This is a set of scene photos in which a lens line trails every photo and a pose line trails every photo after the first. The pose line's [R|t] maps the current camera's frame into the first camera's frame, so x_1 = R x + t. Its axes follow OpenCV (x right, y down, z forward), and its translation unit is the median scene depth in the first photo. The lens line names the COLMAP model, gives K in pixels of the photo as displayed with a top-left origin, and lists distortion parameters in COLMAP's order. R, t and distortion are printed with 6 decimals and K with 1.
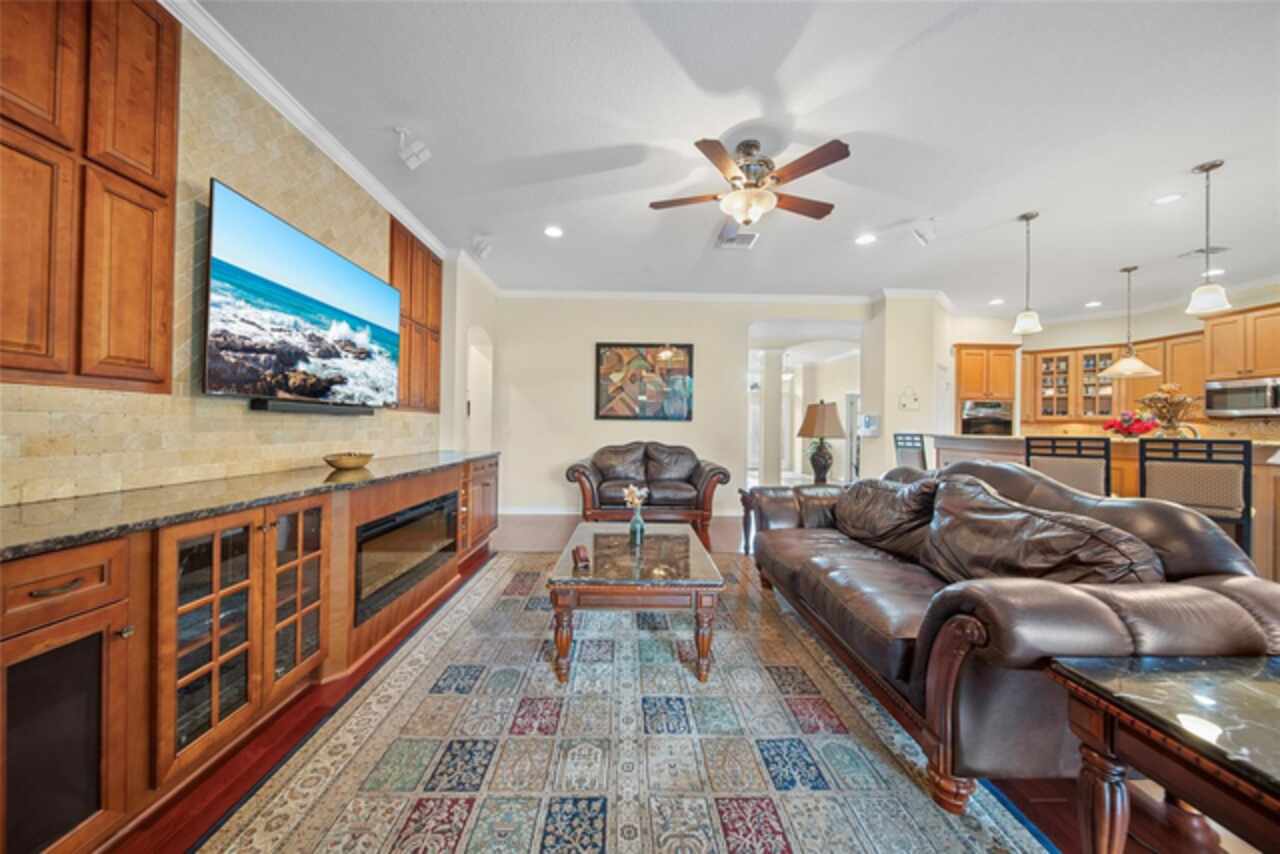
lens RADIAL K [[450.8, 0, 639.5], [0, 450.8, 422.9], [0, 0, 1]] dist [-0.001072, -0.000813]
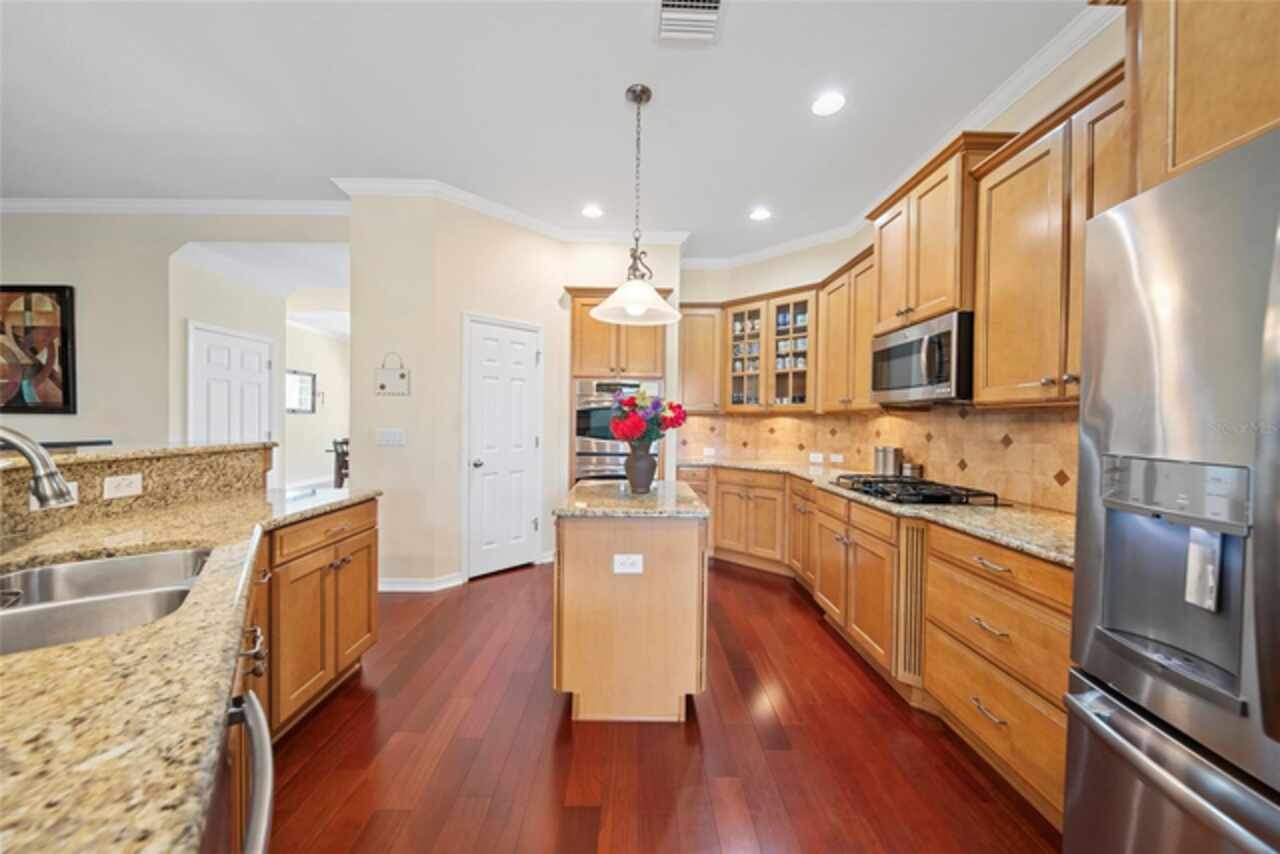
lens RADIAL K [[450.8, 0, 637.8], [0, 450.8, 427.5], [0, 0, 1]] dist [-0.001072, -0.000813]
pose [[0.999793, -0.000477, -0.020335, 0.819176], [0.000990, 0.999682, 0.025204, -0.000769], [0.020316, -0.025219, 0.999475, 0.384877]]
